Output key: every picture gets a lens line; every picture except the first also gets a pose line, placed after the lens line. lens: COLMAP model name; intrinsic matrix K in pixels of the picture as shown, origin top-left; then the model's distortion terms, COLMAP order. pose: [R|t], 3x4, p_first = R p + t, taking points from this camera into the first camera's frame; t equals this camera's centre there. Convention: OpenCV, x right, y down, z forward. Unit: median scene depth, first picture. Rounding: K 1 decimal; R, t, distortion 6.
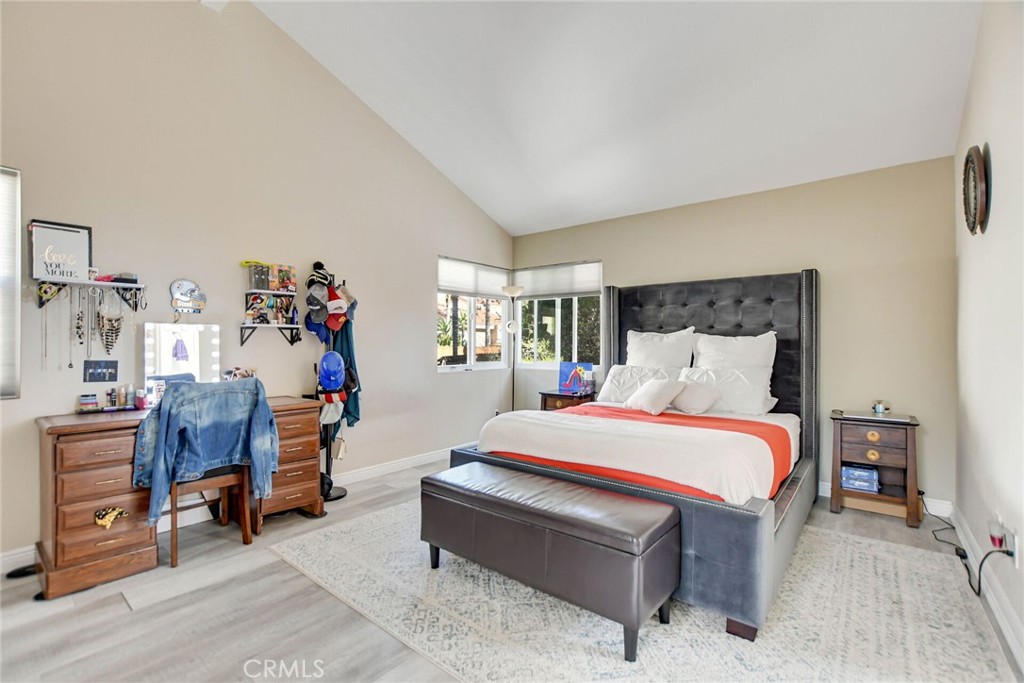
lens RADIAL K [[451.9, 0, 511.0], [0, 451.9, 341.8], [0, 0, 1]] dist [-0.021794, 0.002405]
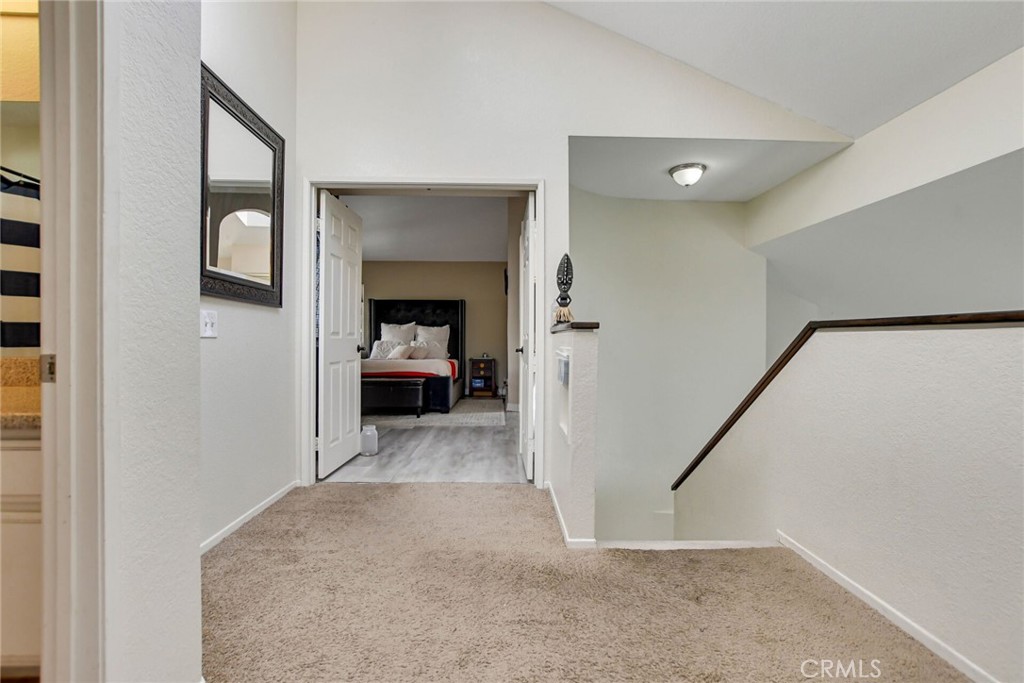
lens RADIAL K [[451.9, 0, 513.0], [0, 451.9, 341.2], [0, 0, 1]] dist [-0.021794, 0.002405]
pose [[0.760388, 0.003151, 0.649461, -0.663713], [-0.008670, 0.999948, 0.005300, 0.044698], [-0.649411, -0.009661, 0.760376, -0.972175]]
